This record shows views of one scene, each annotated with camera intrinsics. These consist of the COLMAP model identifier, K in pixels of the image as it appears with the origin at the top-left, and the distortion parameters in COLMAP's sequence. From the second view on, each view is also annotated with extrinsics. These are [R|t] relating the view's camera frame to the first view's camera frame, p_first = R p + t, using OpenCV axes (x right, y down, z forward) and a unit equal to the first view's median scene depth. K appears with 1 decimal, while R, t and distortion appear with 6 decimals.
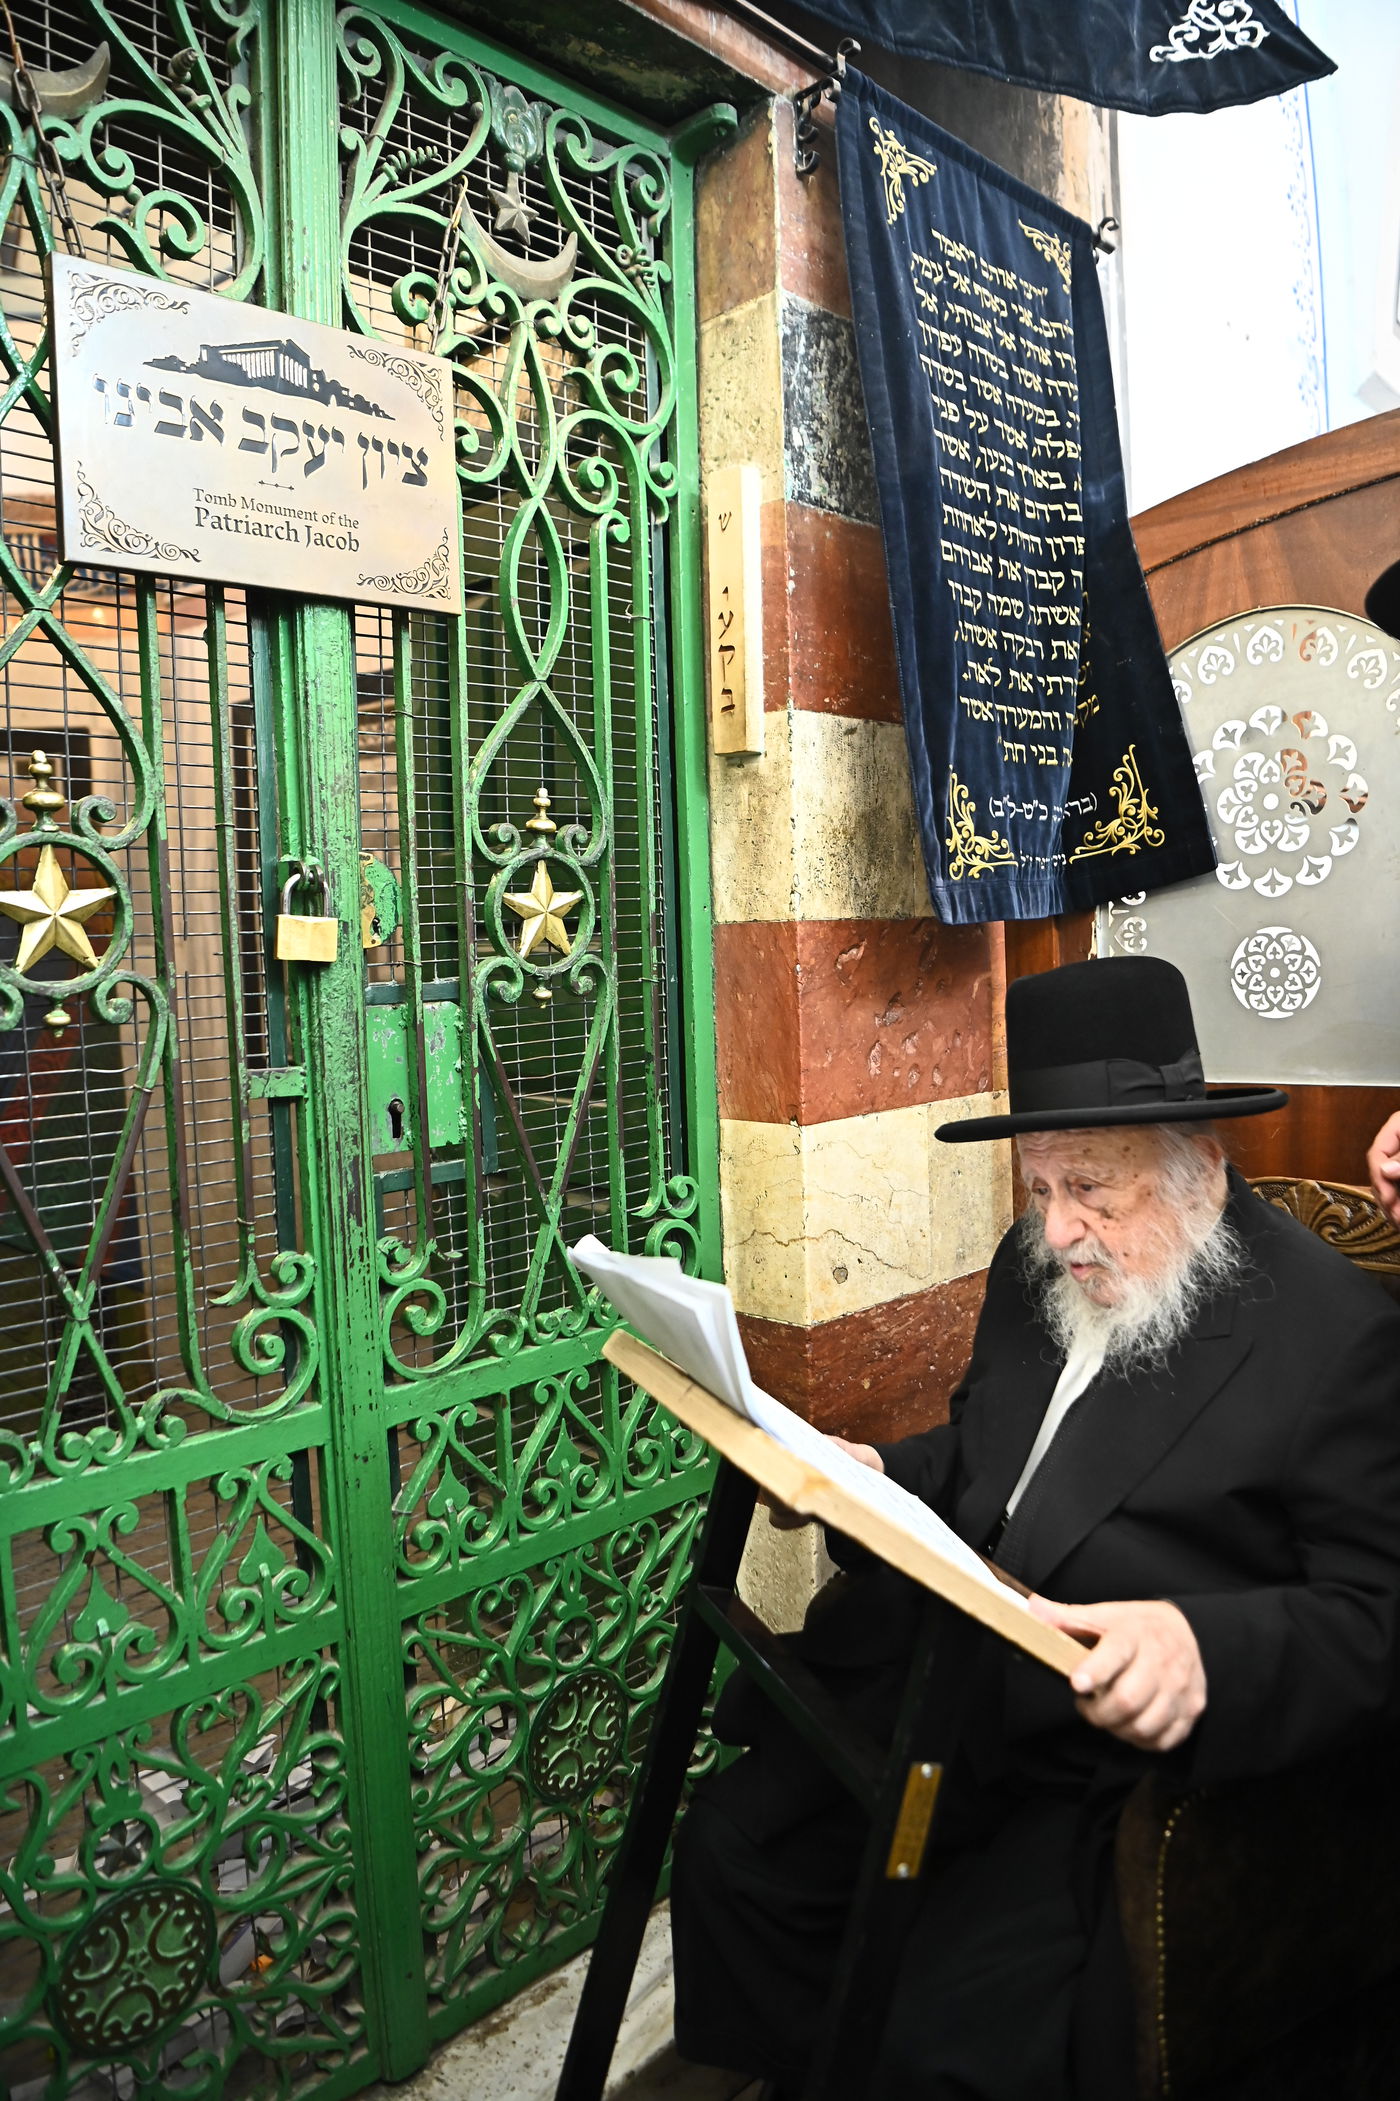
lens RADIAL K [[1446.7, 0, 735.7], [0, 1446.7, 1046.1], [0, 0, 1]] dist [-0.088158, 0.024065]
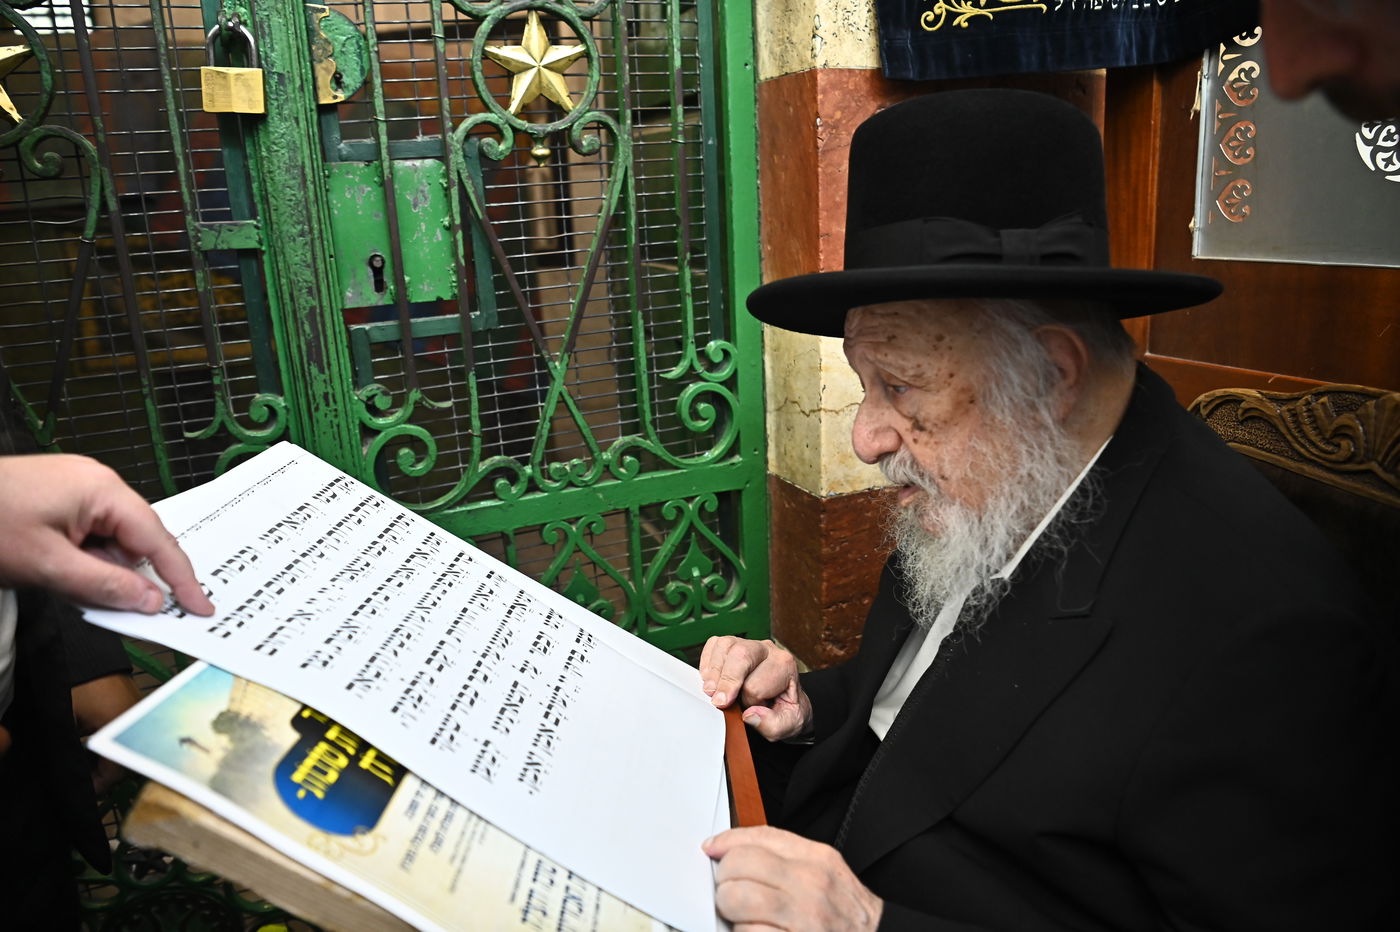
lens RADIAL K [[954.7, 0, 693.5], [0, 954.7, 461.4], [0, 0, 1]] dist [-0.082506, 0.023722]
pose [[0.922196, 0.098758, -0.373899, 0.231676], [-0.013762, 0.974611, 0.223481, 0.025283], [0.386477, -0.200948, 0.900142, 0.410165]]
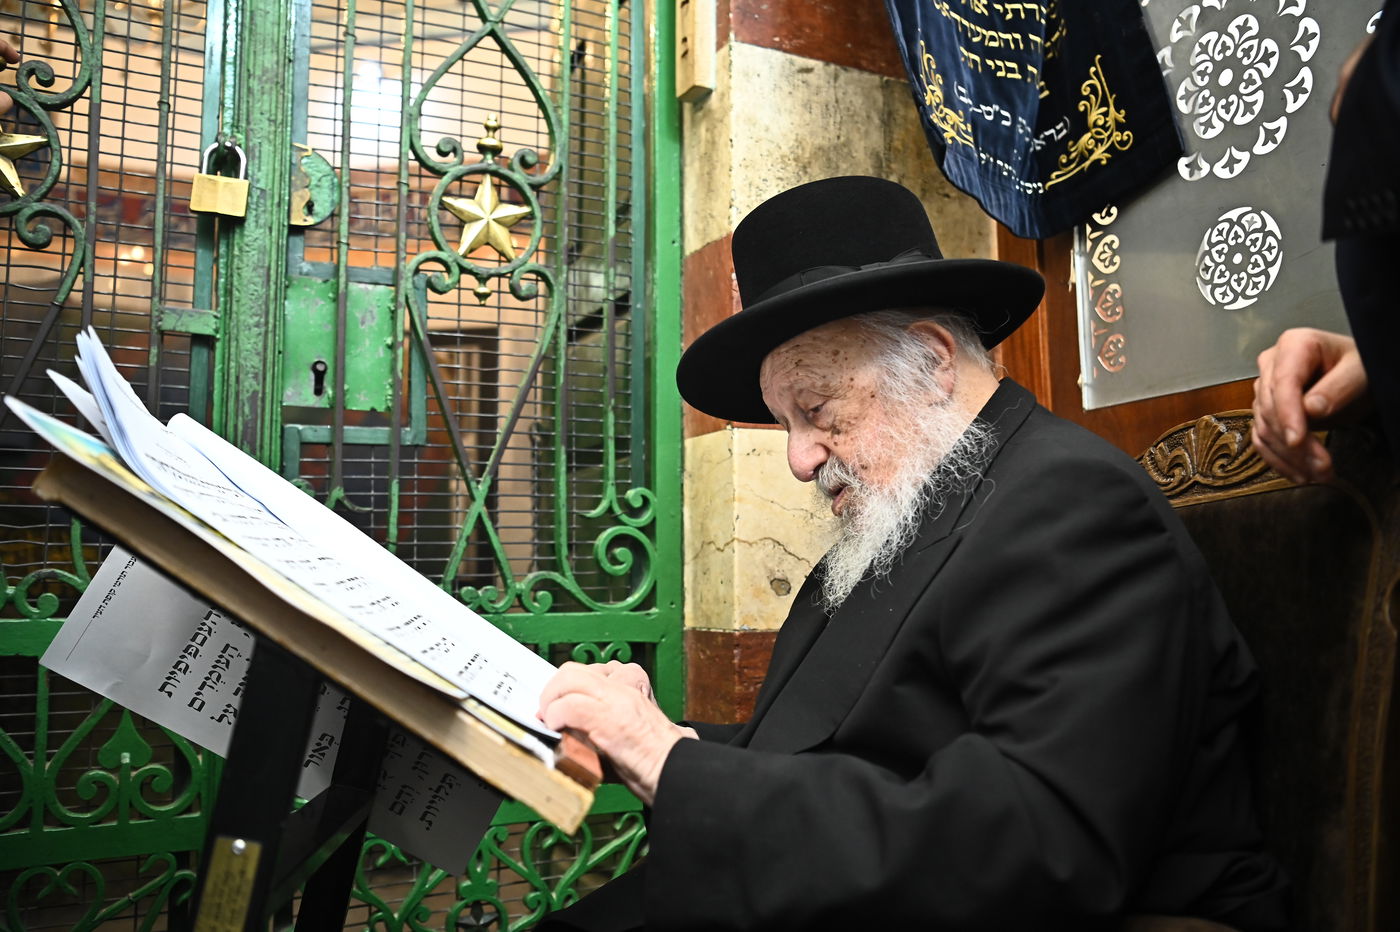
lens RADIAL K [[1208.9, 0, 724.3], [0, 1208.9, 465.0], [0, 0, 1]] dist [-0.099535, 0.187384]
pose [[0.944634, -0.003405, -0.328107, 0.344214], [-0.049573, 0.986987, -0.152967, 0.228033], [0.324358, 0.160763, 0.932173, 0.225312]]
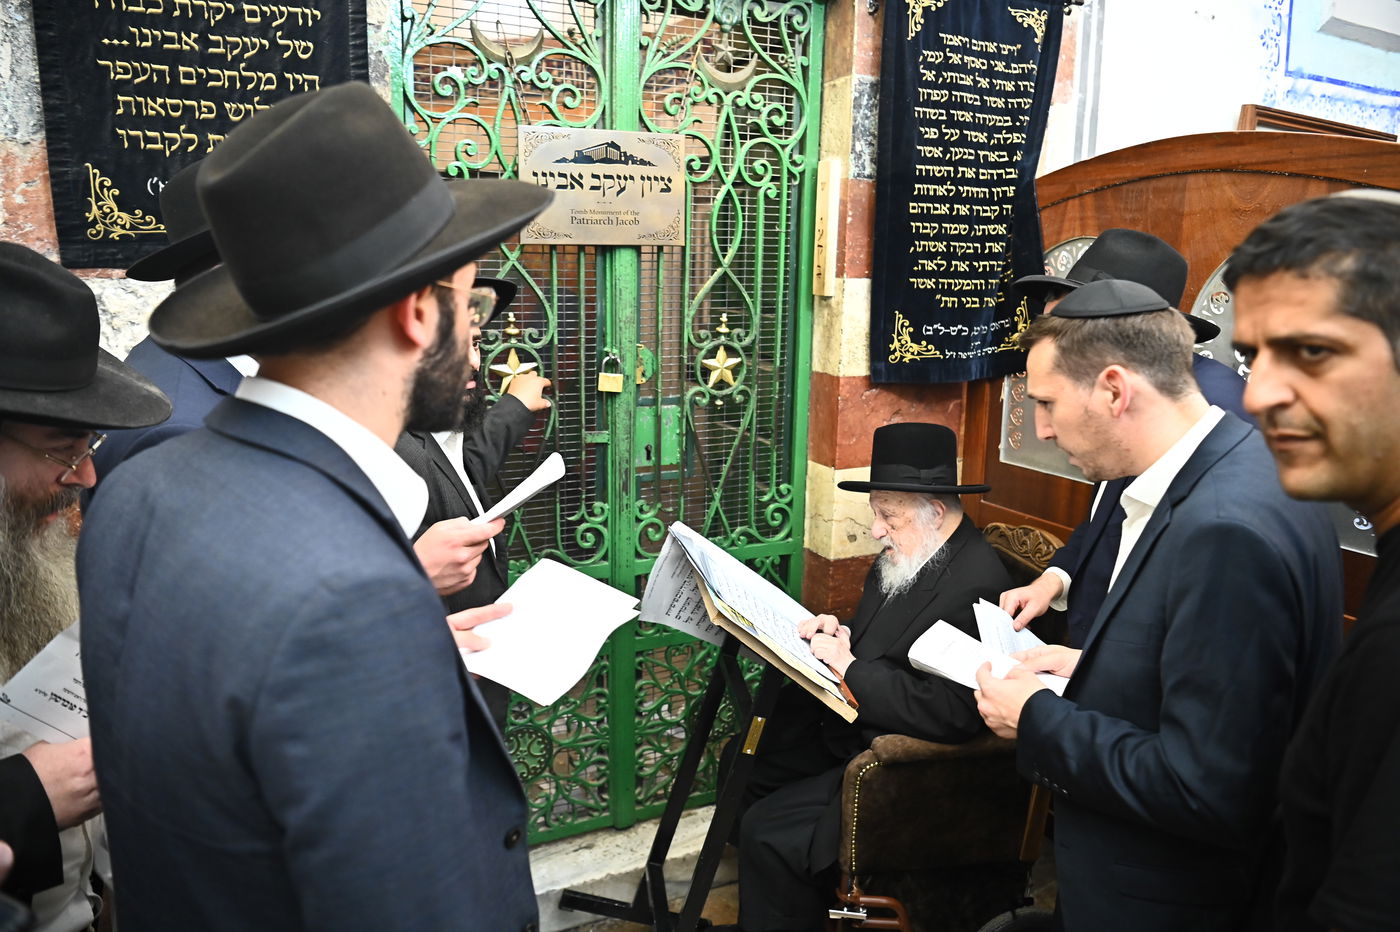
lens RADIAL K [[949.1, 0, 693.8], [0, 949.1, 462.4], [0, 0, 1]] dist [-0.081700, 0.018836]
pose [[0.931195, 0.121522, -0.343668, 0.363449], [-0.072950, 0.985848, 0.150934, -0.168889], [0.357147, -0.115479, 0.926882, -0.432868]]
